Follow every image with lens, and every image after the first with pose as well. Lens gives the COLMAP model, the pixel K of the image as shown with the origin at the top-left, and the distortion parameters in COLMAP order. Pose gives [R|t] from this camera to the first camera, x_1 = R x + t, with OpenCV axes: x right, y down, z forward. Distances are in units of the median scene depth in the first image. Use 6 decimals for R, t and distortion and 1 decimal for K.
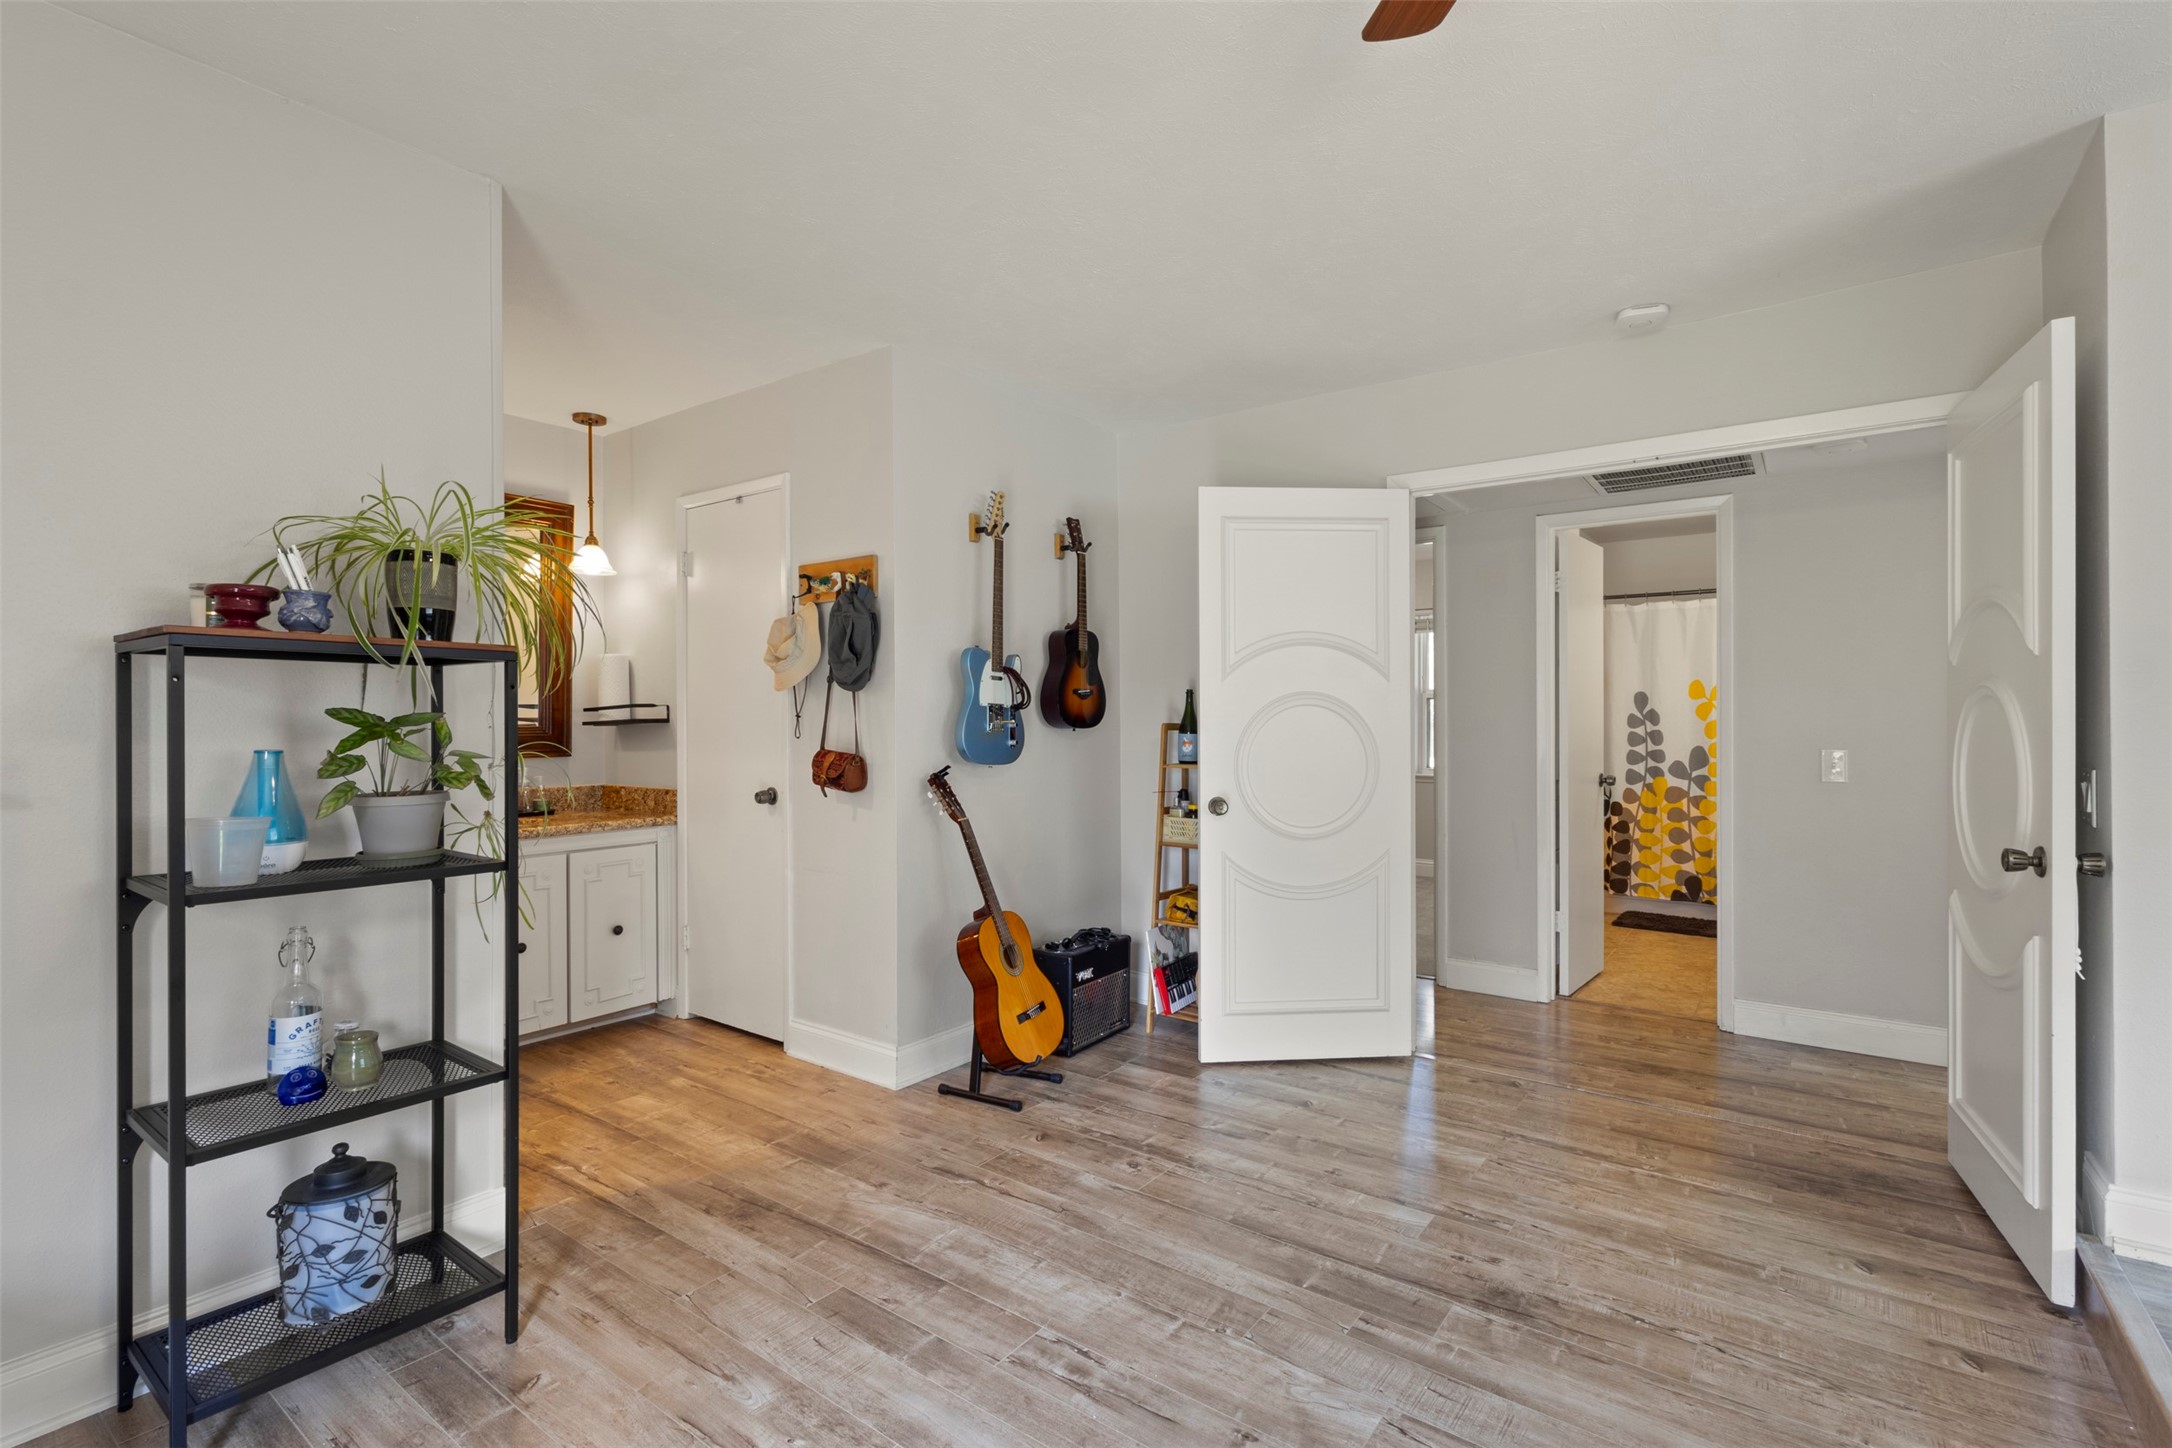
lens RADIAL K [[1017.1, 0, 1087.6], [0, 1017.1, 723.1], [0, 0, 1]] dist [-0.000052, 0.002449]
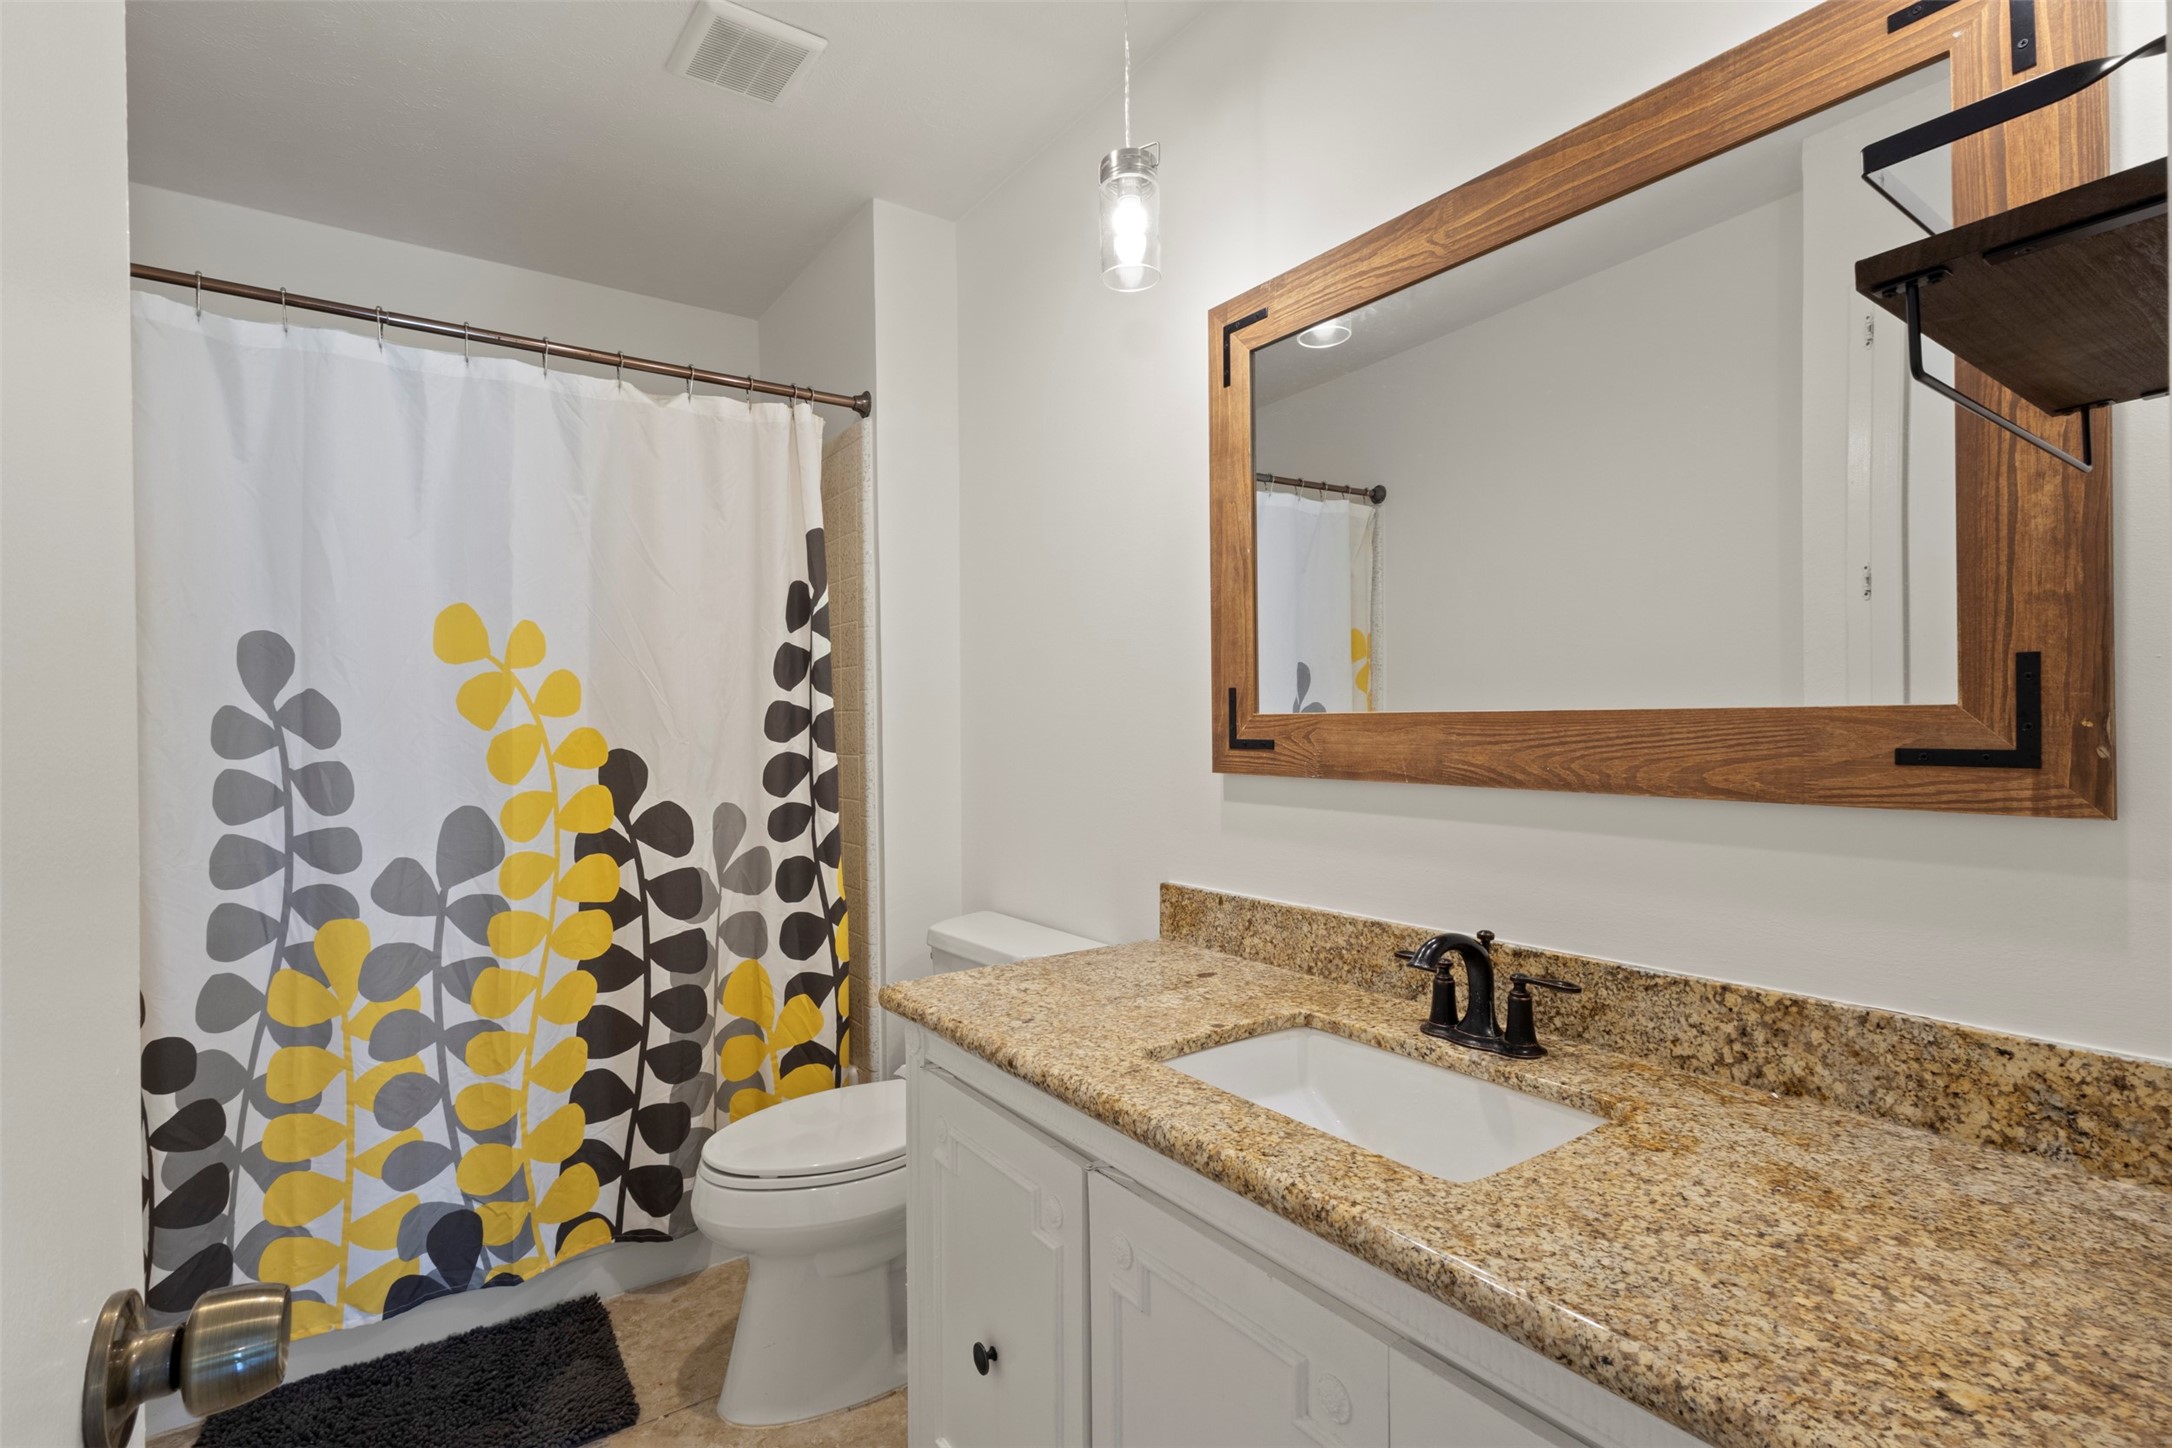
lens RADIAL K [[1017.1, 0, 1076.4], [0, 1017.1, 720.9], [0, 0, 1]] dist [-0.000052, 0.002449]
pose [[0.327749, -0.002502, 0.944761, 0.352549], [0.013812, 0.999902, -0.002144, -0.001465], [-0.944664, 0.013751, 0.327752, 0.699705]]
